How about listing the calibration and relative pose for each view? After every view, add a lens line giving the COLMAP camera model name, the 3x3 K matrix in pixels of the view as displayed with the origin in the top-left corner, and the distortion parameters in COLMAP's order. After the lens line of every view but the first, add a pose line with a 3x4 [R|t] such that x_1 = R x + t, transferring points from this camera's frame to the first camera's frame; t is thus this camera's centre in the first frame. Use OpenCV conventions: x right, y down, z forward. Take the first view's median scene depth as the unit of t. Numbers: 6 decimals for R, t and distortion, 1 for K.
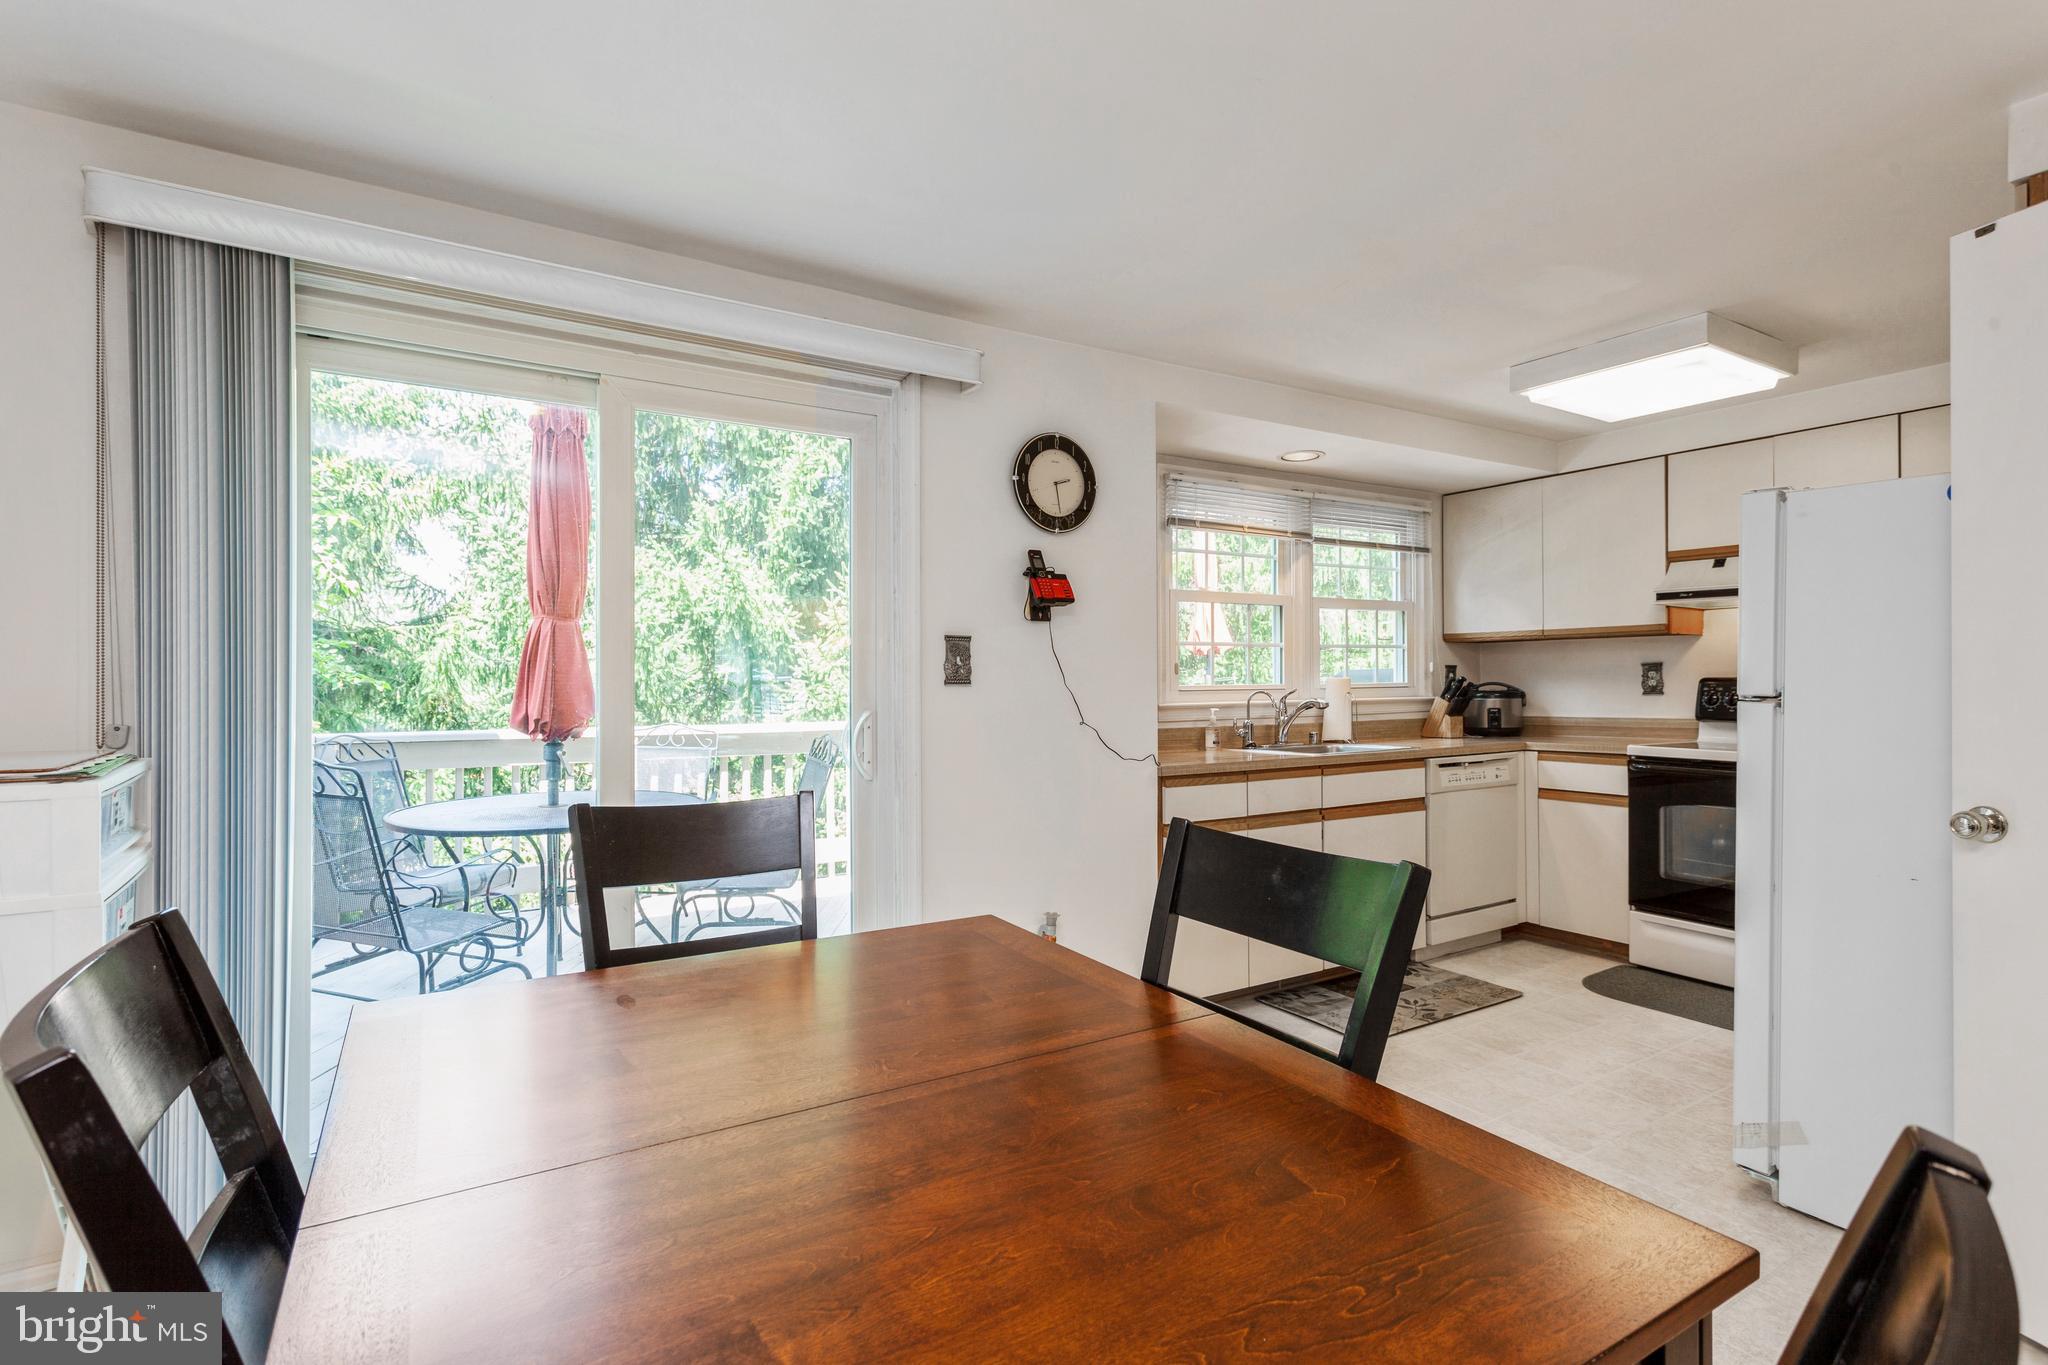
lens RADIAL K [[965.5, 0, 1026.0], [0, 965.5, 677.4], [0, 0, 1]] dist [-0.001459, 0.000403]
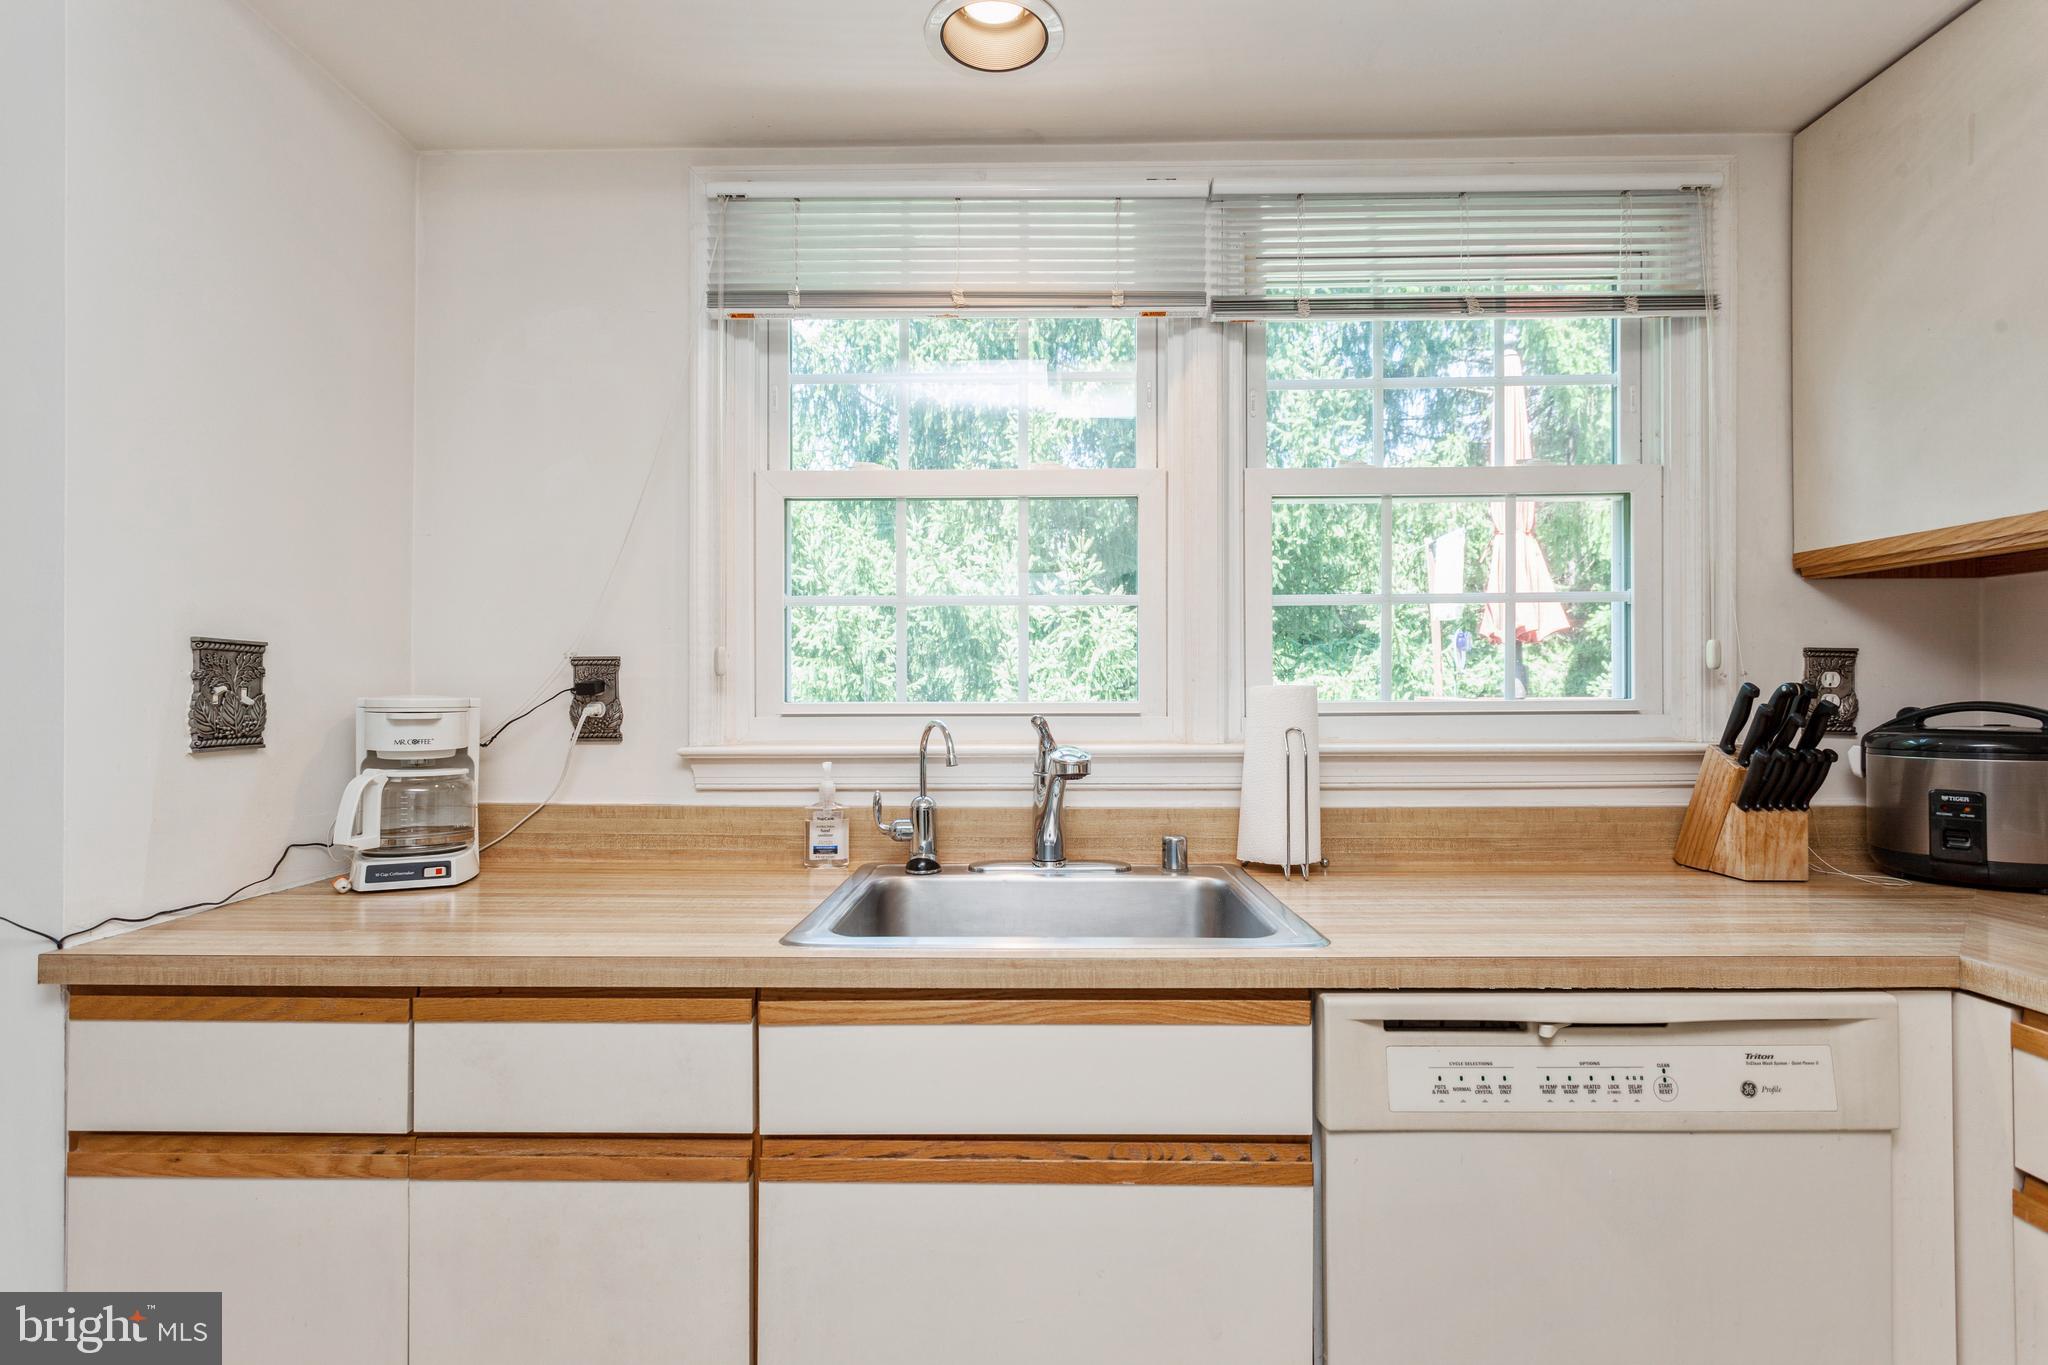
lens RADIAL K [[965.5, 0, 1026.0], [0, 965.5, 677.4], [0, 0, 1]] dist [-0.001459, 0.000403]
pose [[0.850202, -0.001198, -0.526456, 0.442376], [-0.003012, 0.999970, -0.007140, 0.000558], [0.526449, 0.007656, 0.850173, 0.668048]]
